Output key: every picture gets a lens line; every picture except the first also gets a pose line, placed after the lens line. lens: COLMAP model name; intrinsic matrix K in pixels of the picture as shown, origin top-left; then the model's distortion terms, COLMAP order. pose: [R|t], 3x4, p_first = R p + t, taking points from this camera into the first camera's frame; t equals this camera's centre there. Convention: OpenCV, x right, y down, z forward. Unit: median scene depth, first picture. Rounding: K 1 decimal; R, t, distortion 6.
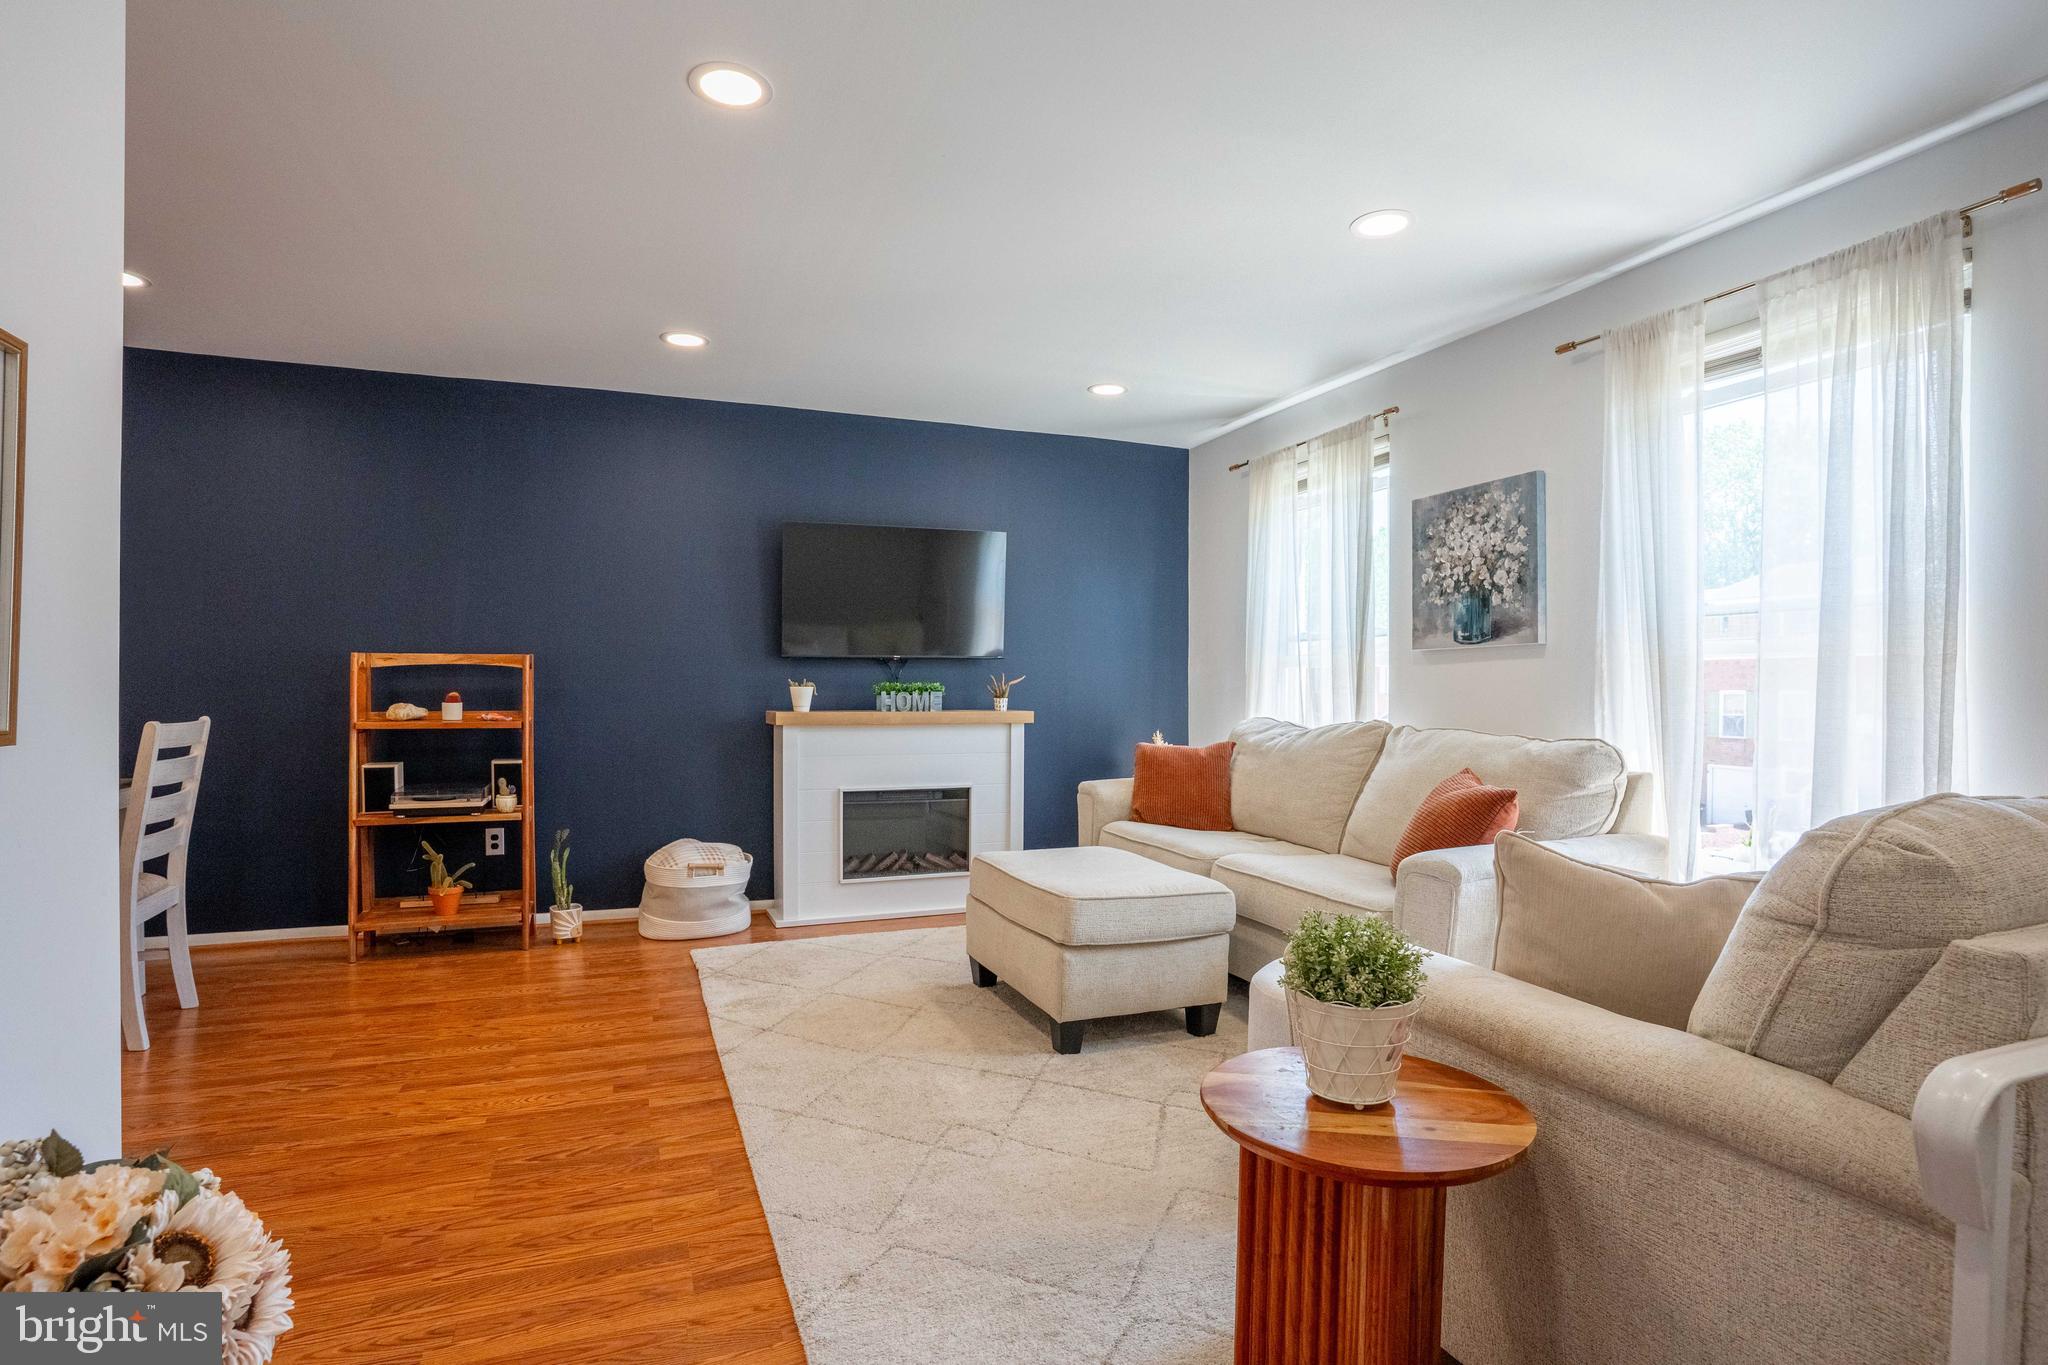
lens RADIAL K [[1012.5, 0, 1017.0], [0, 1012.5, 692.3], [0, 0, 1]] dist [-0.055873, 0.023904]
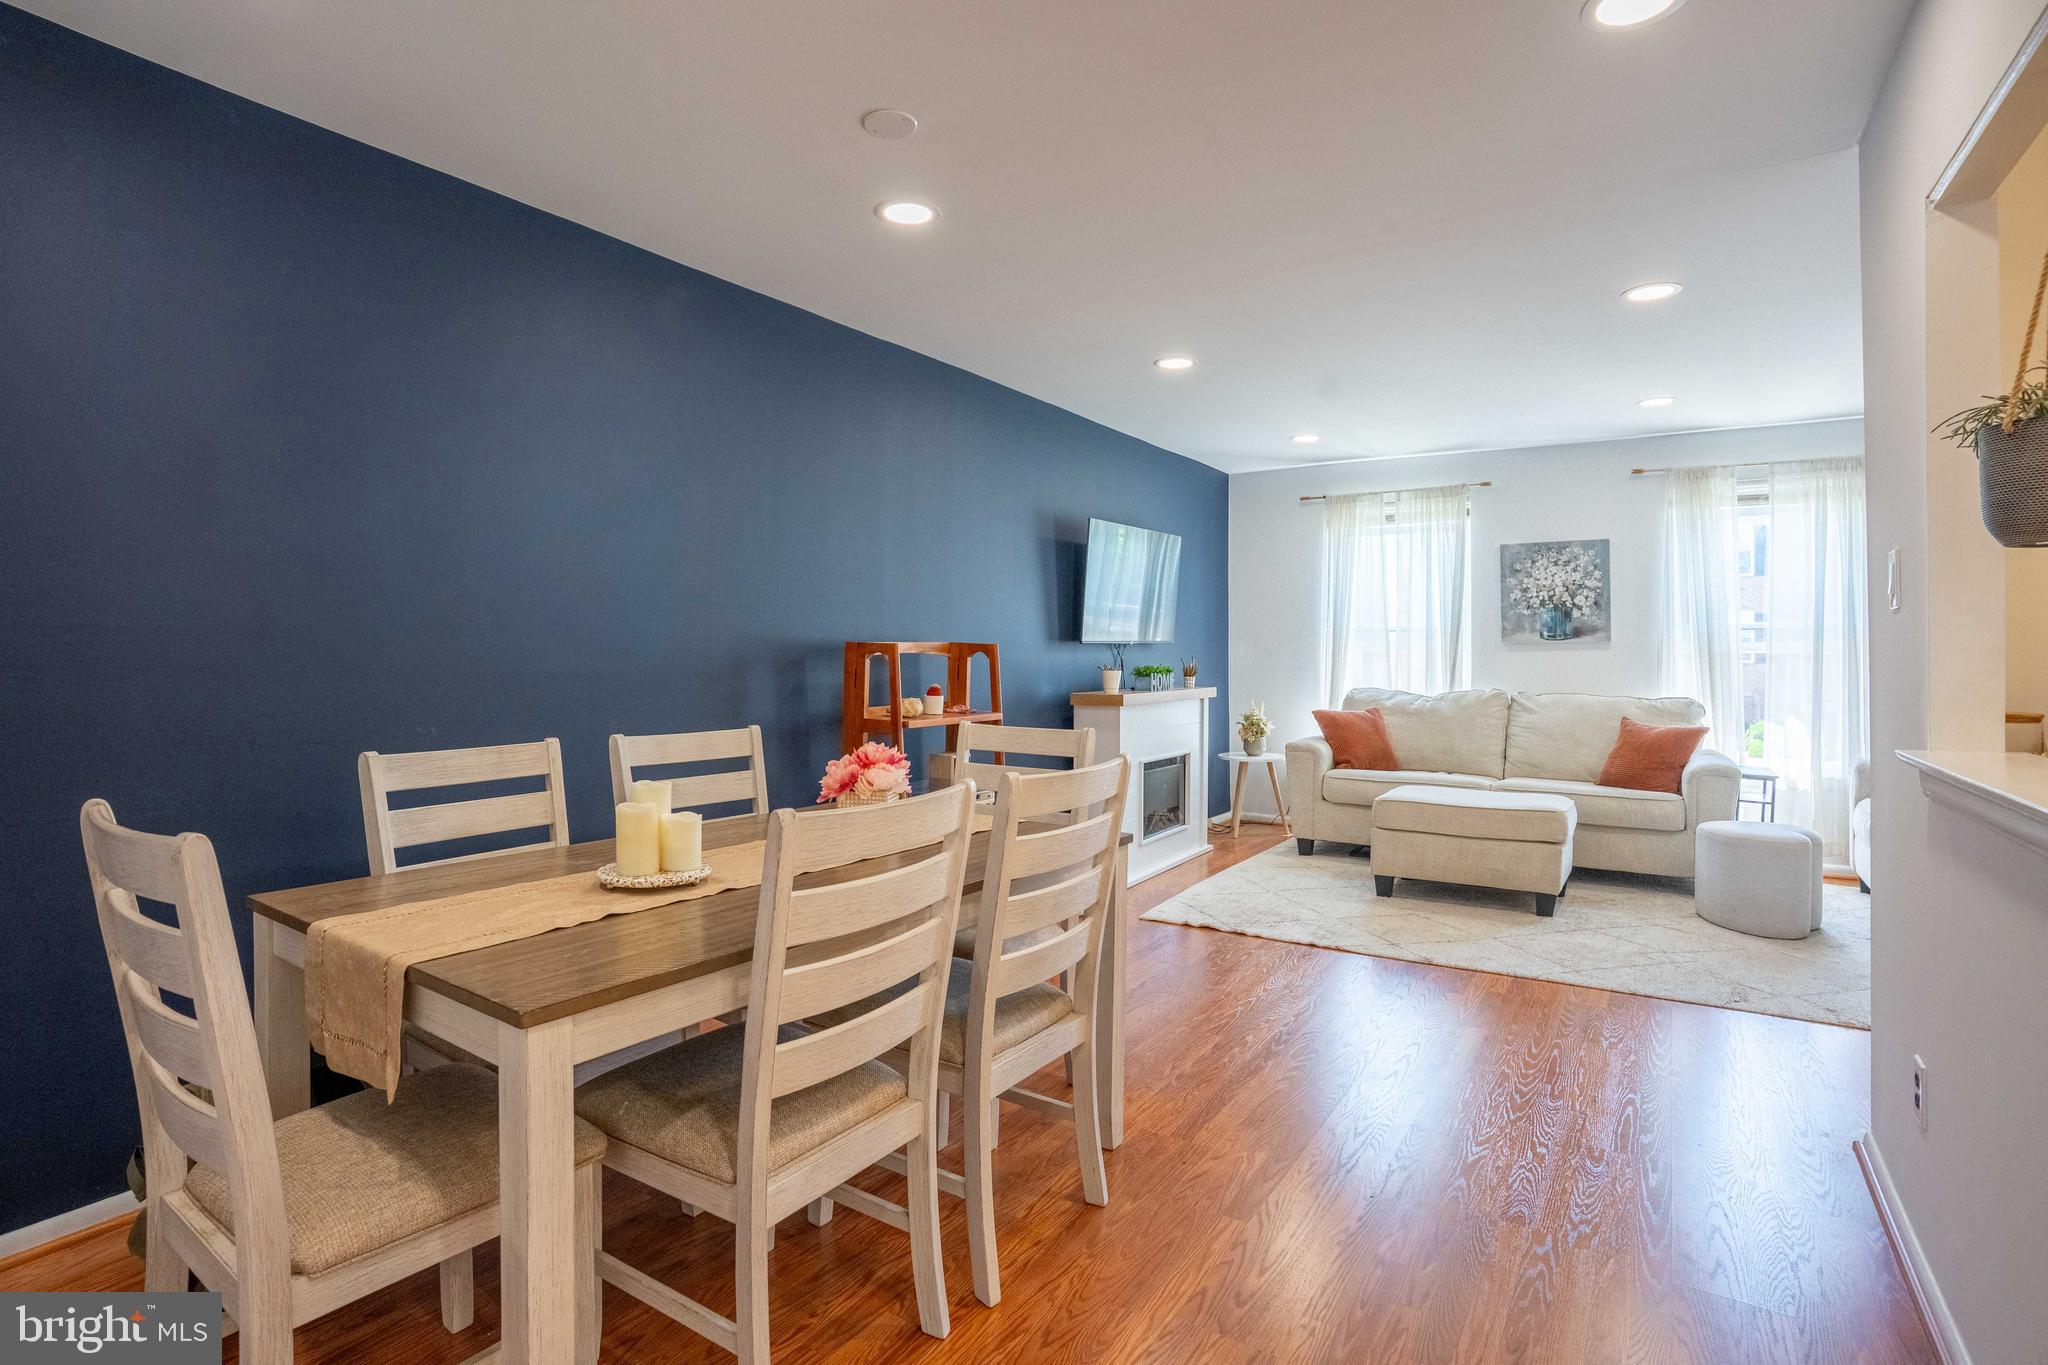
lens RADIAL K [[1012.5, 0, 1026.5], [0, 1012.5, 640.2], [0, 0, 1]] dist [-0.055873, 0.023904]
pose [[0.807365, 0.002138, 0.590048, -1.150654], [0.005506, 0.999923, -0.011157, -0.034248], [-0.590026, 0.012257, 0.807291, 0.202725]]
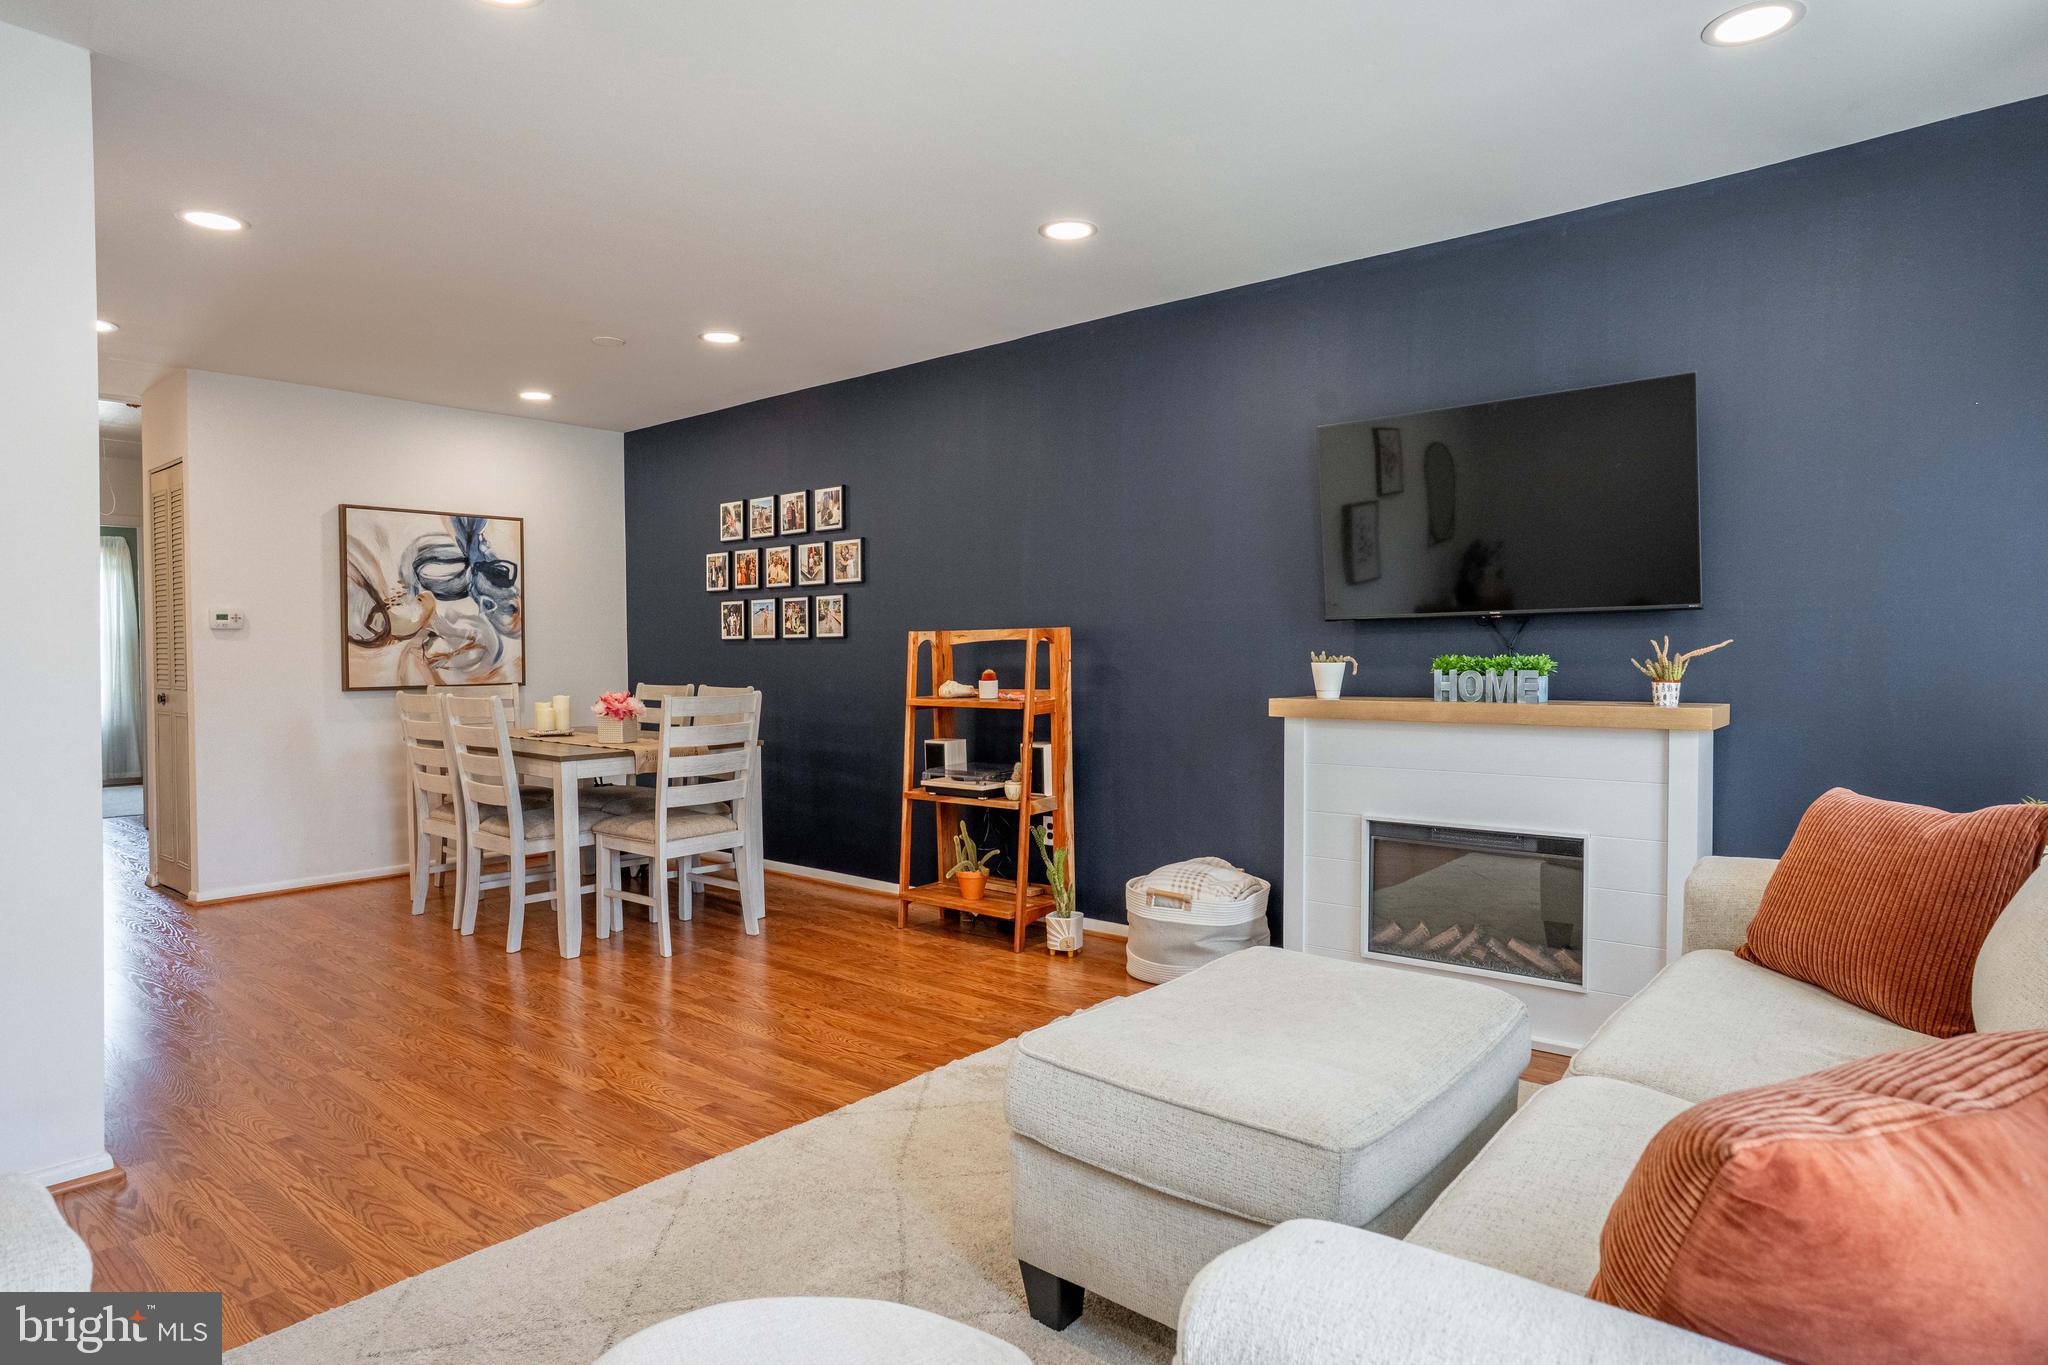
lens RADIAL K [[1166.4, 0, 1028.0], [0, 1166.4, 673.1], [0, 0, 1]] dist [-0.037654, 0.014350]
pose [[0.473310, 0.006324, -0.880873, 0.498728], [0.003818, 0.999950, 0.009231, -0.007928], [0.880888, -0.007732, 0.473262, 0.559533]]
